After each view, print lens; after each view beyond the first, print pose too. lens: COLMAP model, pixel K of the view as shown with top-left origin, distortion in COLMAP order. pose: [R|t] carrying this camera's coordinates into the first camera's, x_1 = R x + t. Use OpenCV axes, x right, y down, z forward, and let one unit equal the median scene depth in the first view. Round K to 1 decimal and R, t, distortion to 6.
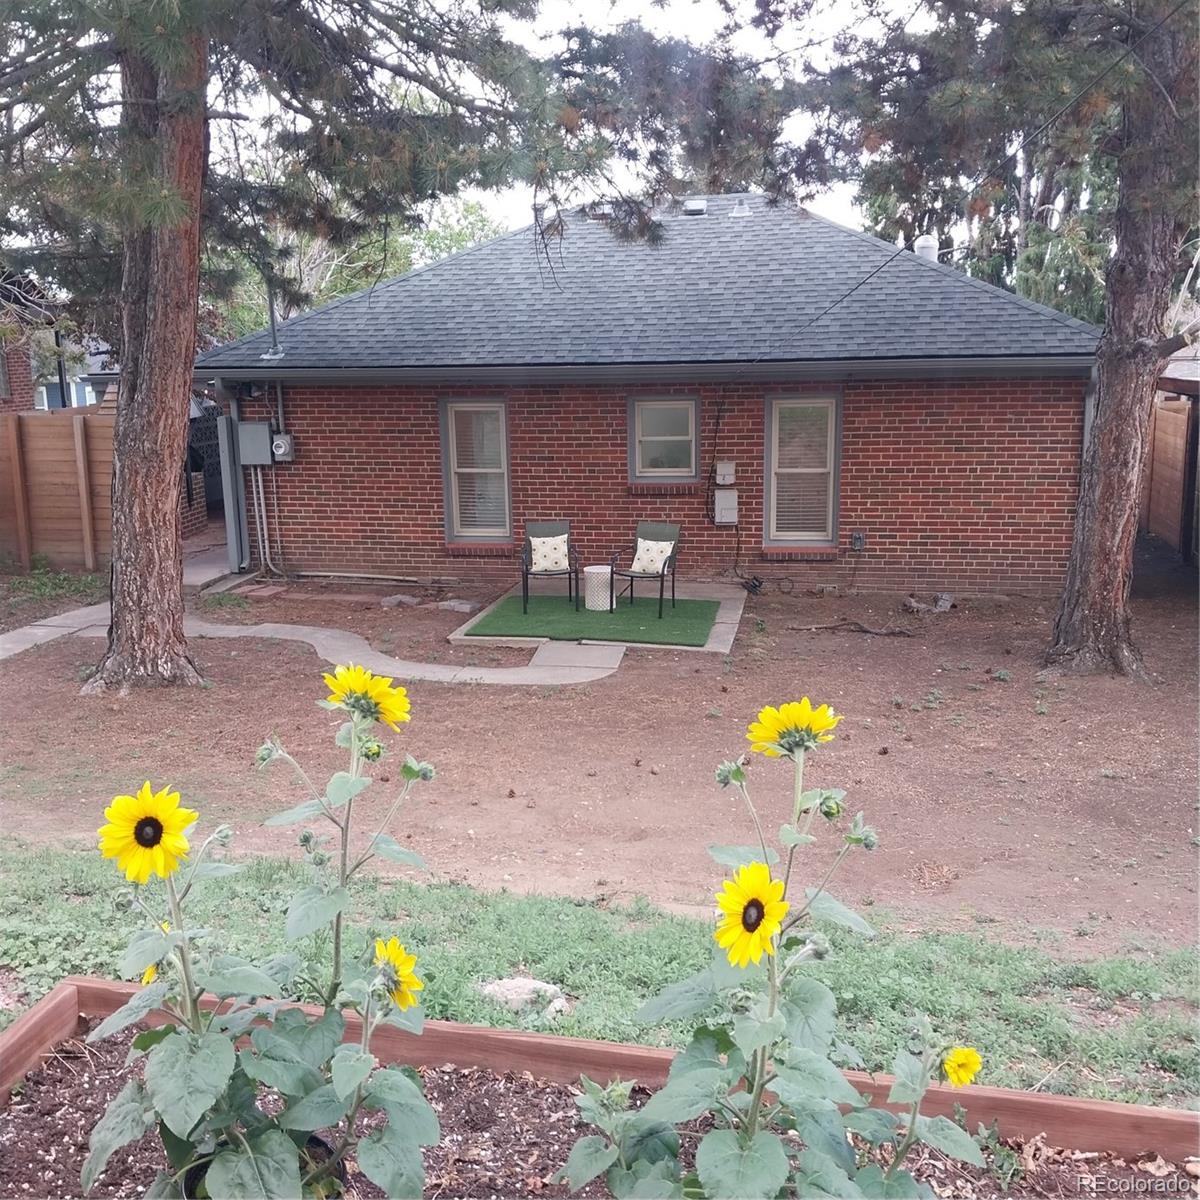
lens RADIAL K [[1243.5, 0, 600.0], [0, 1243.5, 600.0], [0, 0, 1]] dist [0.225946, -0.659637]
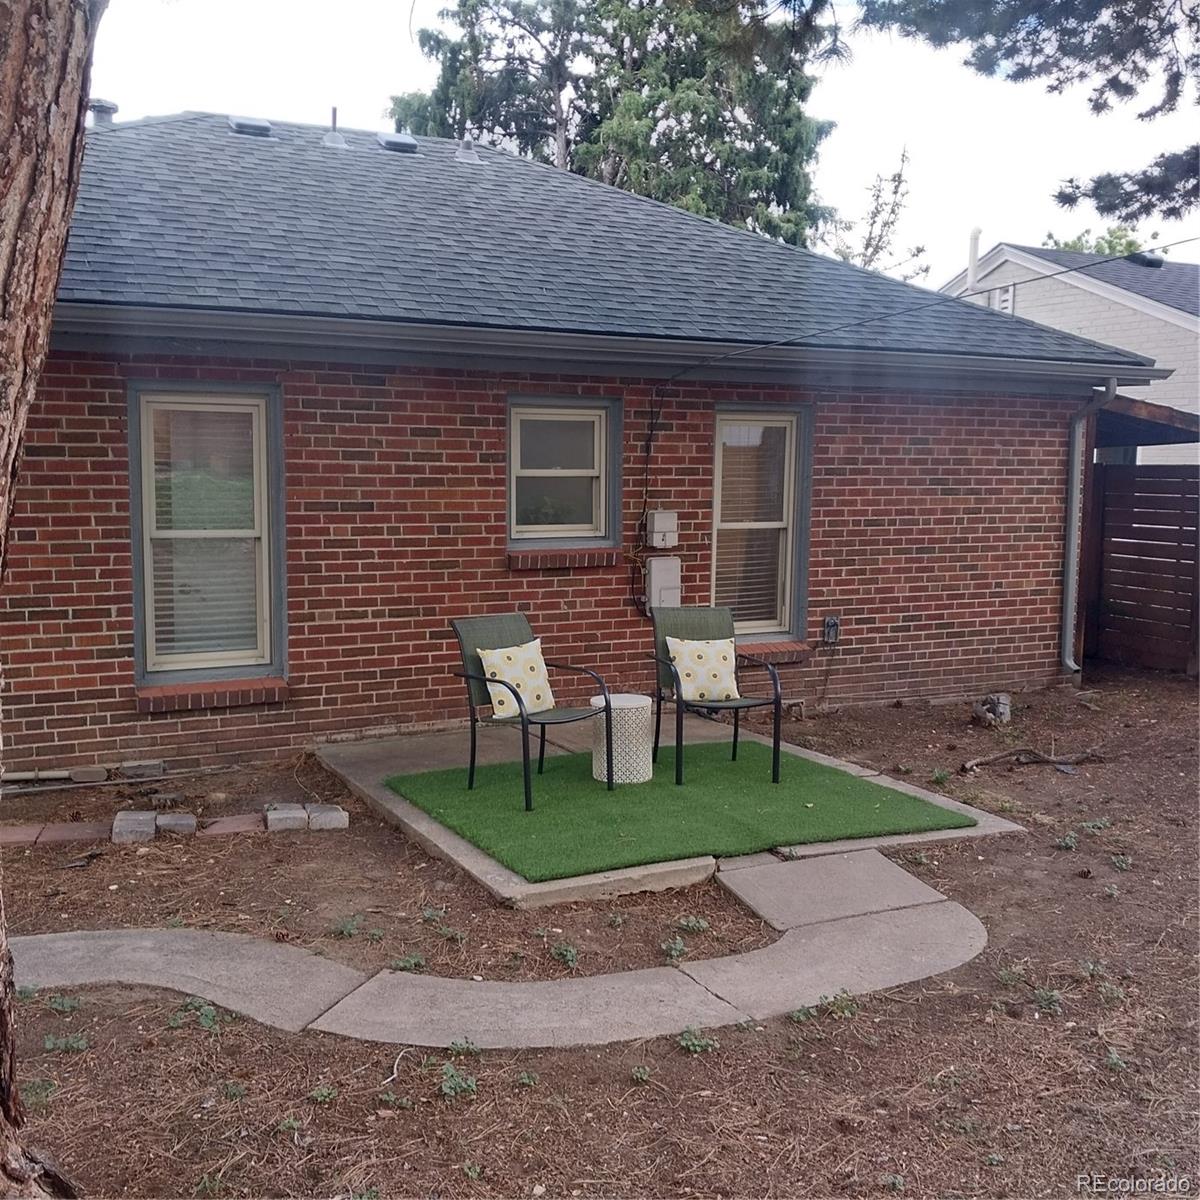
lens RADIAL K [[1243.5, 0, 600.0], [0, 1243.5, 600.0], [0, 0, 1]] dist [0.225946, -0.659637]
pose [[0.792237, -0.039478, 0.608935, -0.284840], [0.105375, 0.991764, -0.072798, -0.026627], [-0.601046, 0.121840, 0.789872, 0.535647]]
